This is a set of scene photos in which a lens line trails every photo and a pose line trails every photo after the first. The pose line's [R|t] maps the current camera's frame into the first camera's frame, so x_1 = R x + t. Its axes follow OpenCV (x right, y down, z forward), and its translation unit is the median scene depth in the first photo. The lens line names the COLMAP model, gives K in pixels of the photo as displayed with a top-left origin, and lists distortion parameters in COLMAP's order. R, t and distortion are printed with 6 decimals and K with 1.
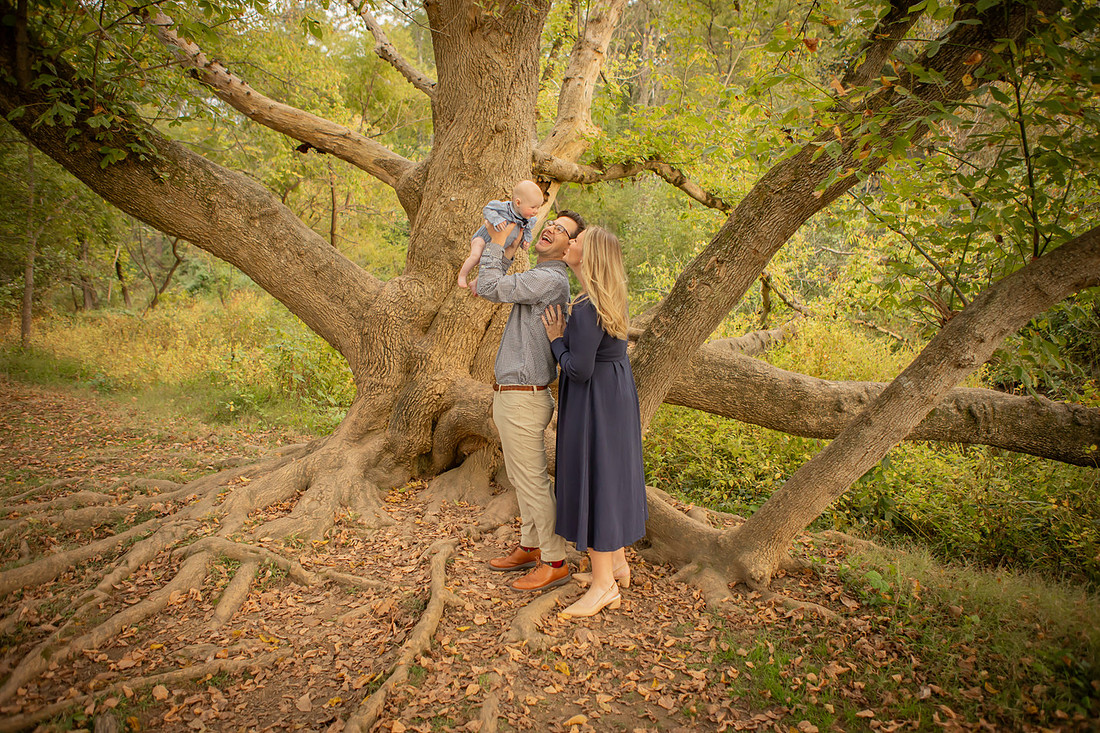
lens RADIAL K [[757.8, 0, 550.0], [0, 757.8, 366.5], [0, 0, 1]] dist [-0.115332, 0.095163]
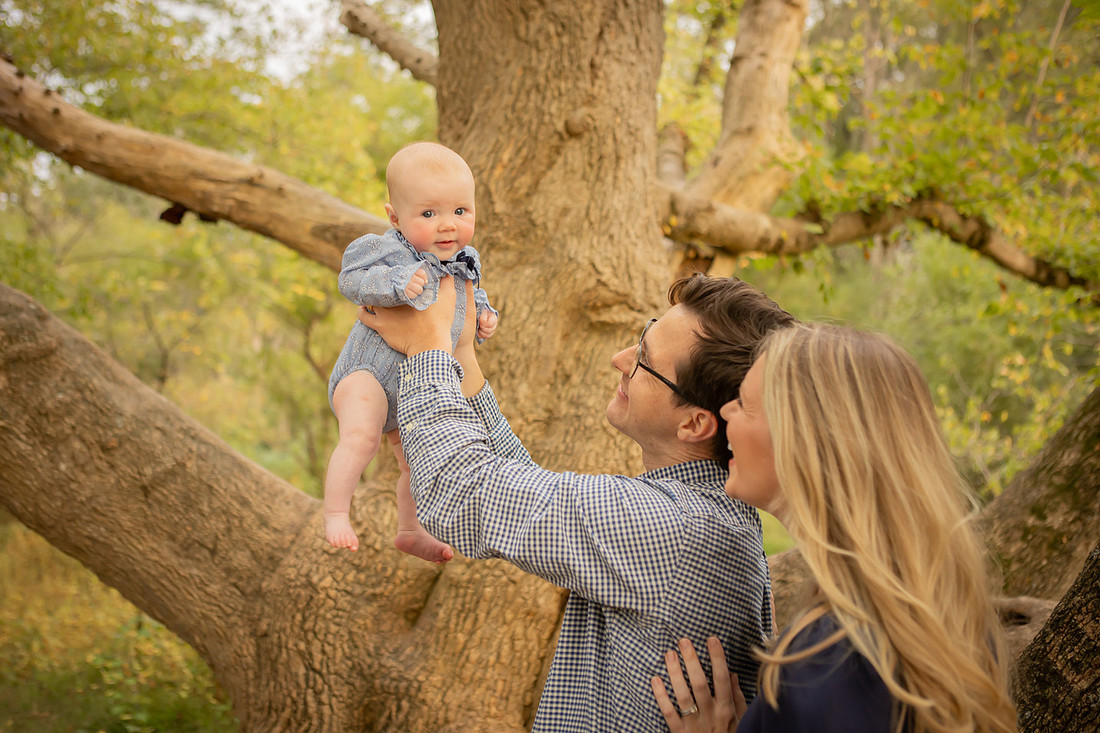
lens RADIAL K [[1164.7, 0, 550.0], [0, 1164.7, 366.5], [0, 0, 1]] dist [-0.050848, 0.124176]
pose [[0.984851, -0.067618, -0.159678, 0.015879], [0.038586, 0.983207, -0.178369, -0.063835], [0.169058, 0.169505, 0.970921, 0.370255]]
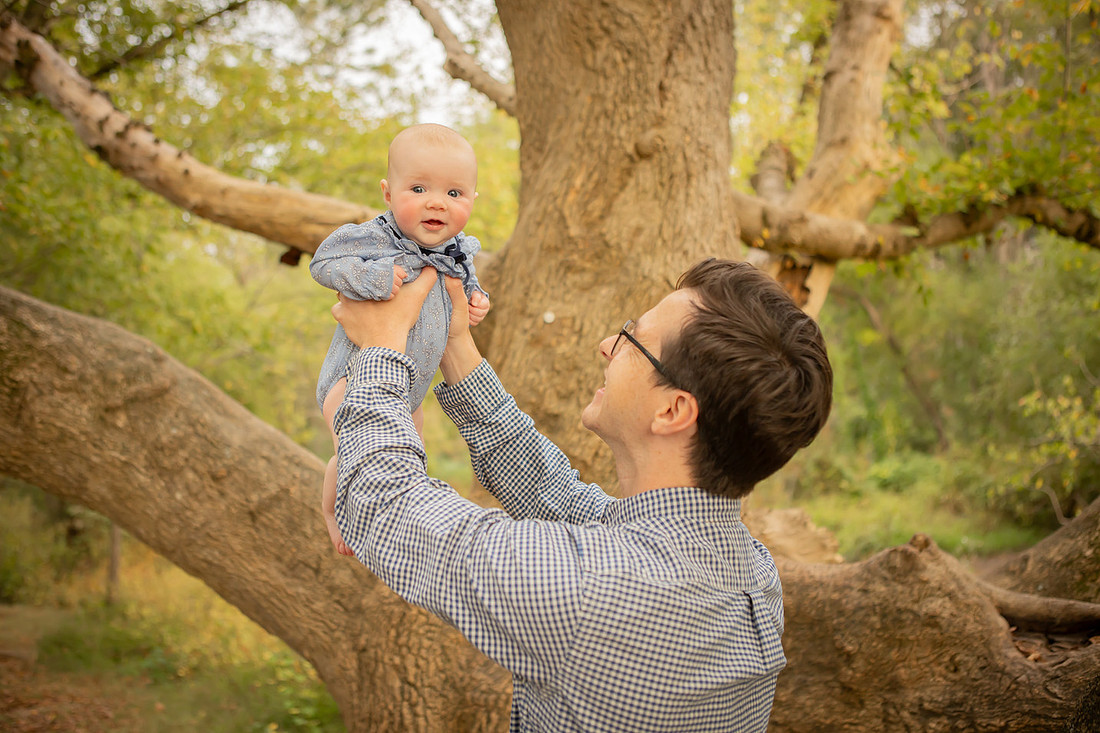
lens RADIAL K [[1056.7, 0, 550.0], [0, 1056.7, 366.5], [0, 0, 1]] dist [-0.070189, 0.126068]
pose [[0.947862, -0.115832, -0.296884, 0.049427], [0.058609, 0.979076, -0.194874, -0.073522], [0.313244, 0.167314, 0.934818, 0.419679]]
